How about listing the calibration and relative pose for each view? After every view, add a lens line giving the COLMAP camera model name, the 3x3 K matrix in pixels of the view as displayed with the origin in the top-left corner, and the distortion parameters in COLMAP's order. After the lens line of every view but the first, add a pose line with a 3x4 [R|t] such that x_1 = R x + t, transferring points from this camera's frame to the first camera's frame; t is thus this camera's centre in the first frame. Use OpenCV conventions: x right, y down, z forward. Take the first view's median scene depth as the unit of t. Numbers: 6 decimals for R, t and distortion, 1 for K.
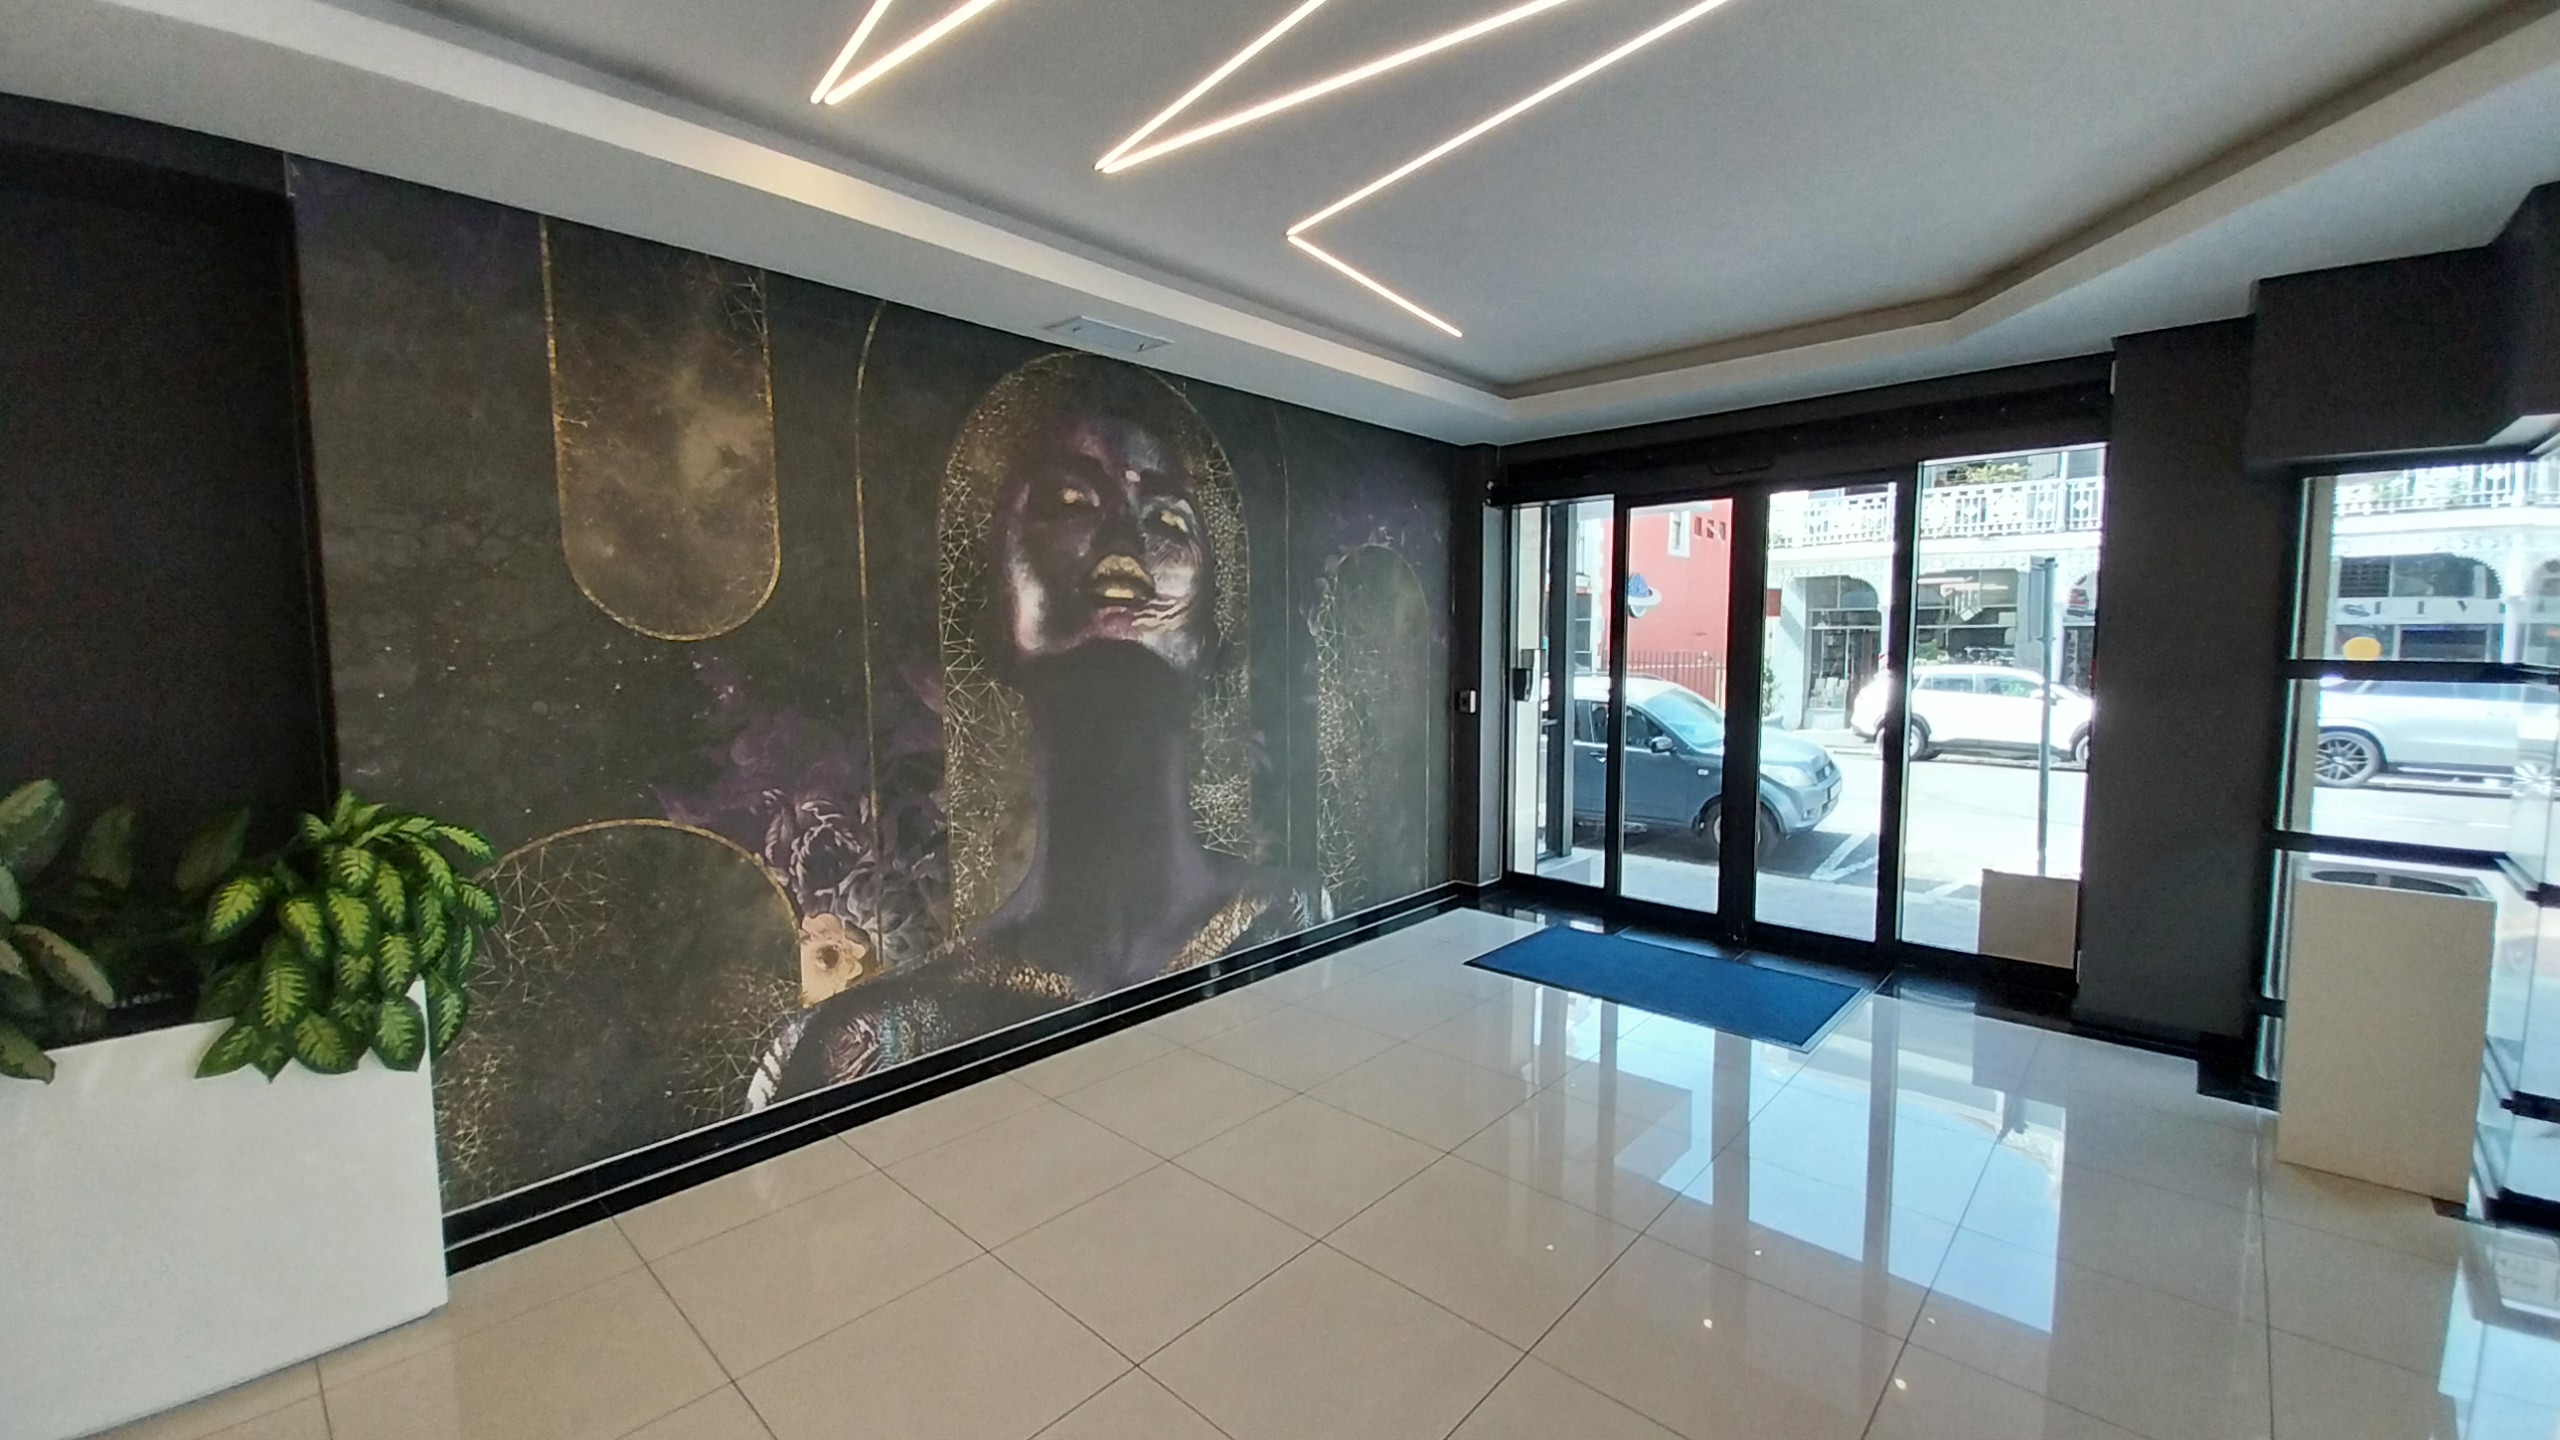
lens RADIAL K [[1008.9, 0, 1288.1], [0, 1008.9, 719.8], [0, 0, 1]] dist [0.017770, -0.011488]
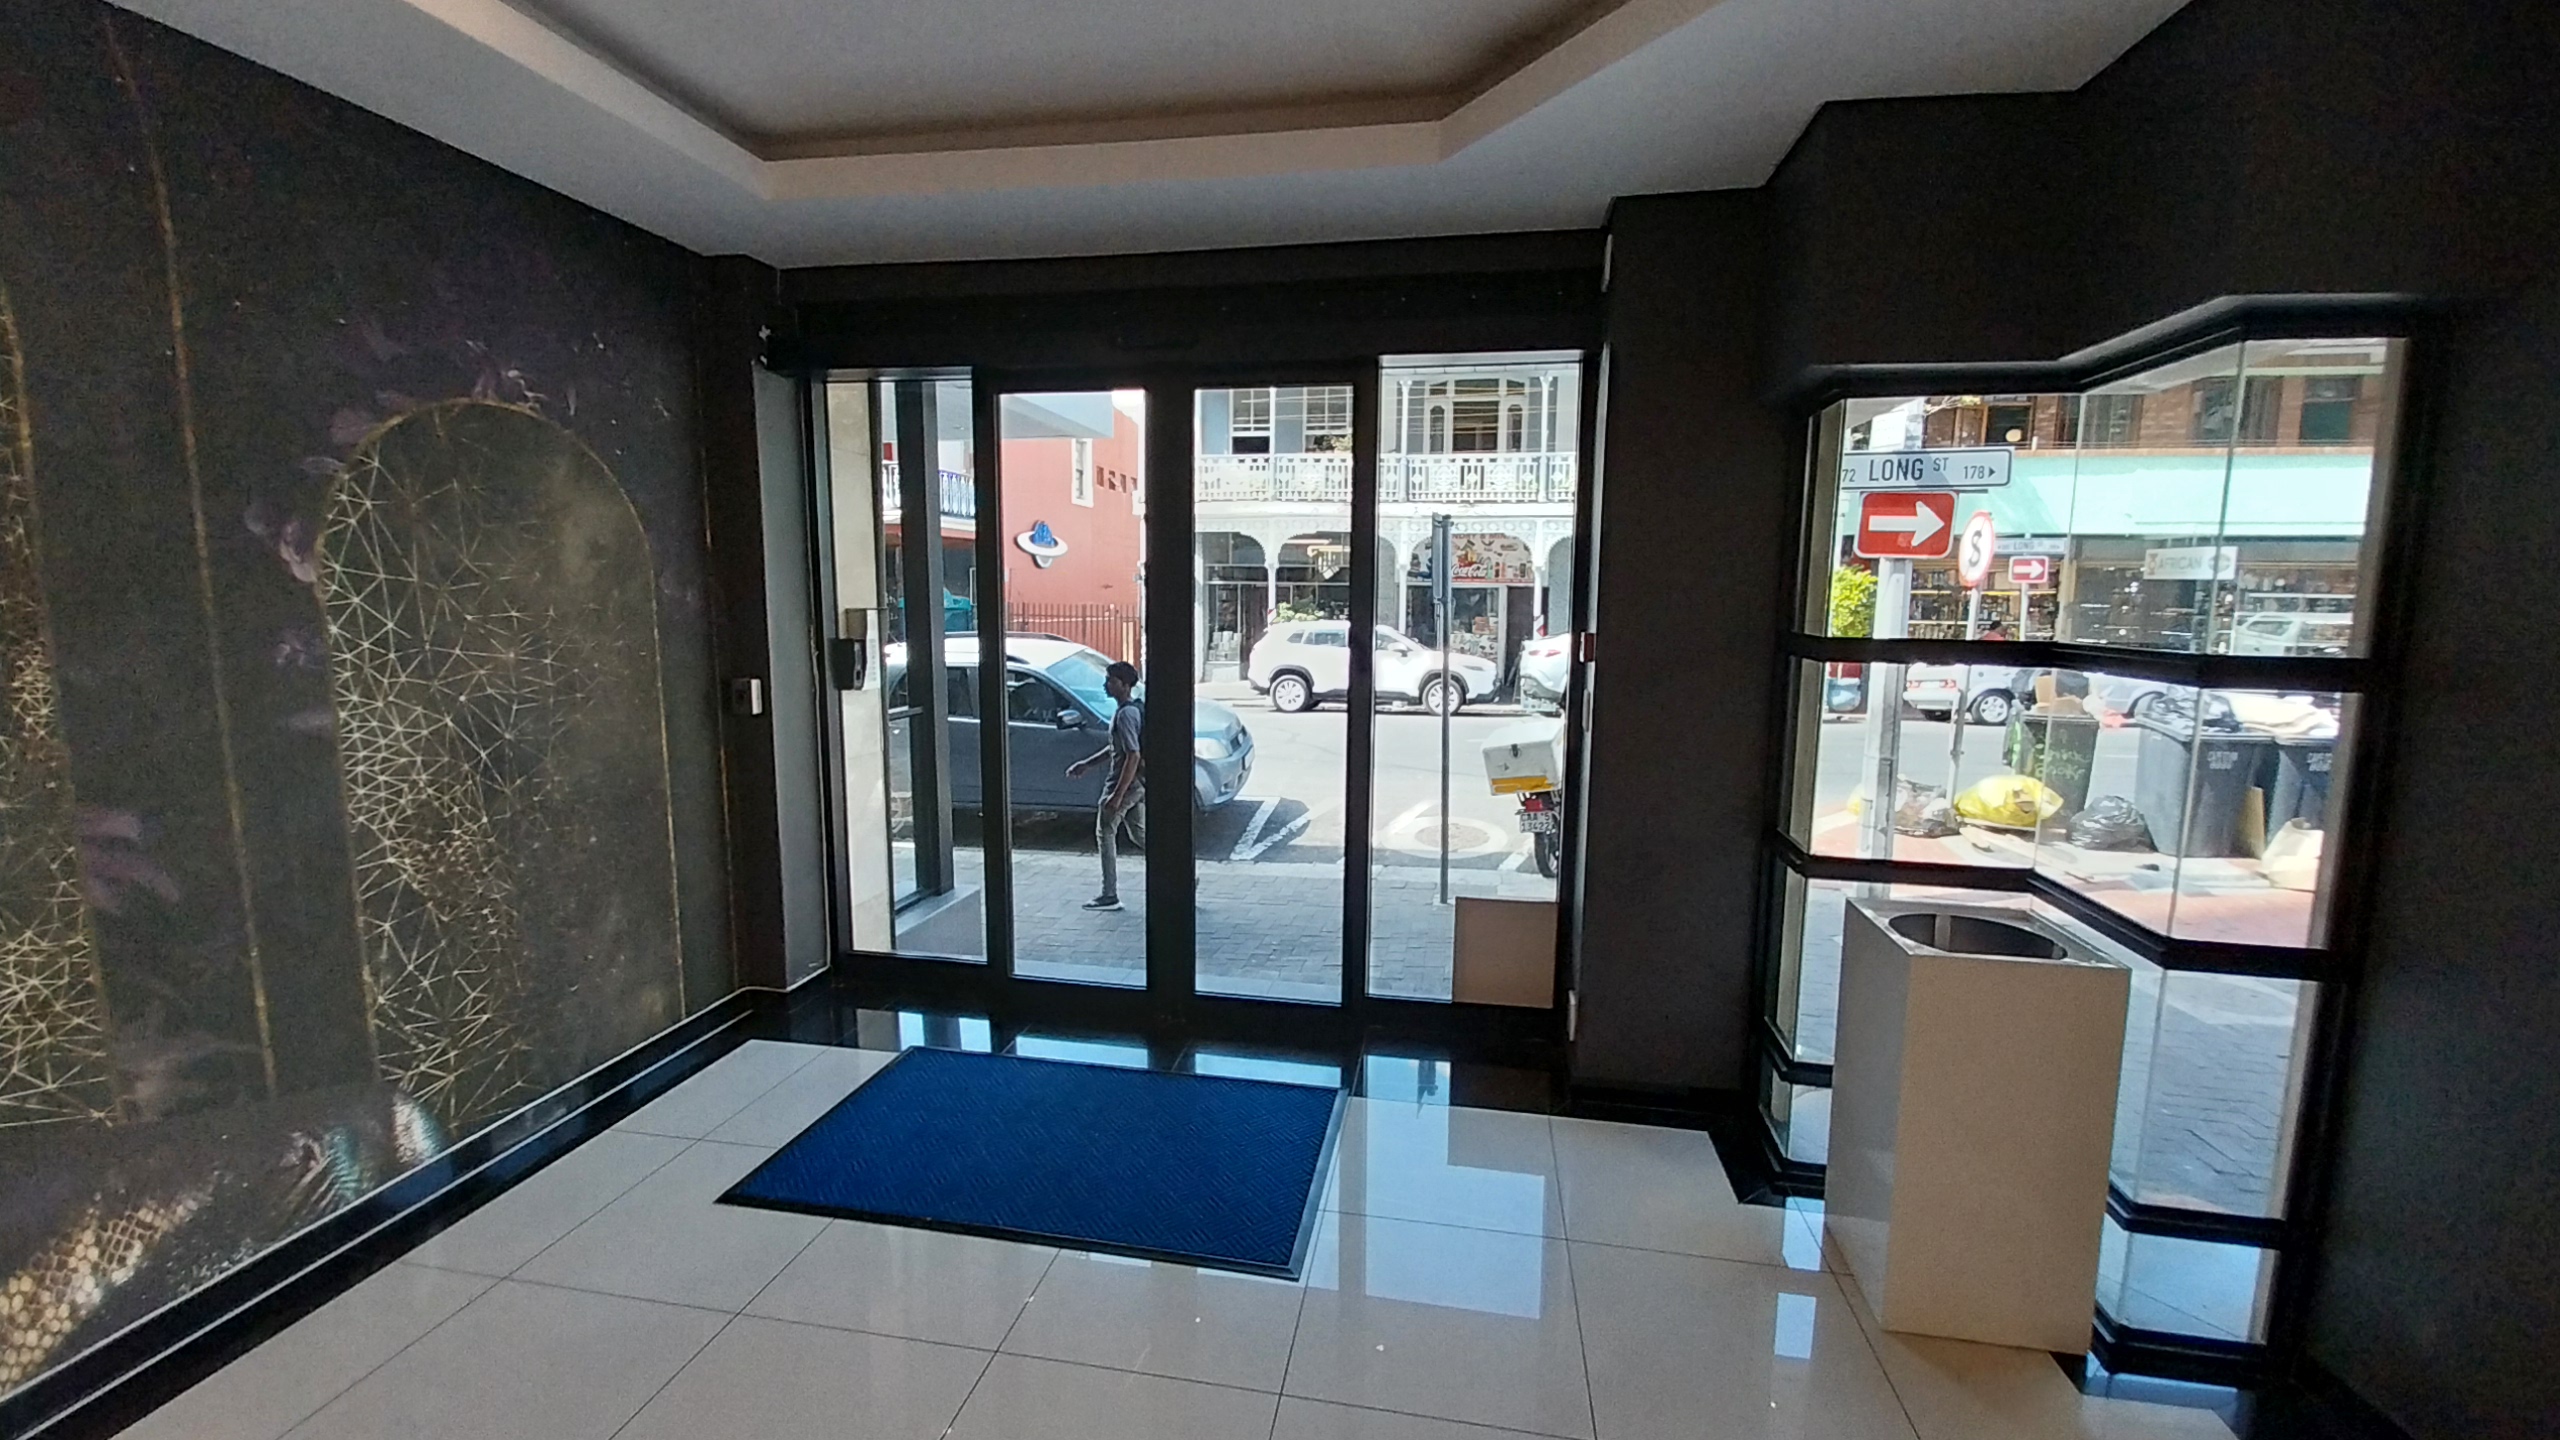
lens RADIAL K [[1008.9, 0, 1308.0], [0, 1008.9, 717.8], [0, 0, 1]] dist [0.017770, -0.011488]
pose [[0.835746, -0.054947, 0.546360, 0.135278], [0.029432, 0.998033, 0.055351, -0.030654], [-0.548327, -0.030179, 0.835719, 0.332312]]
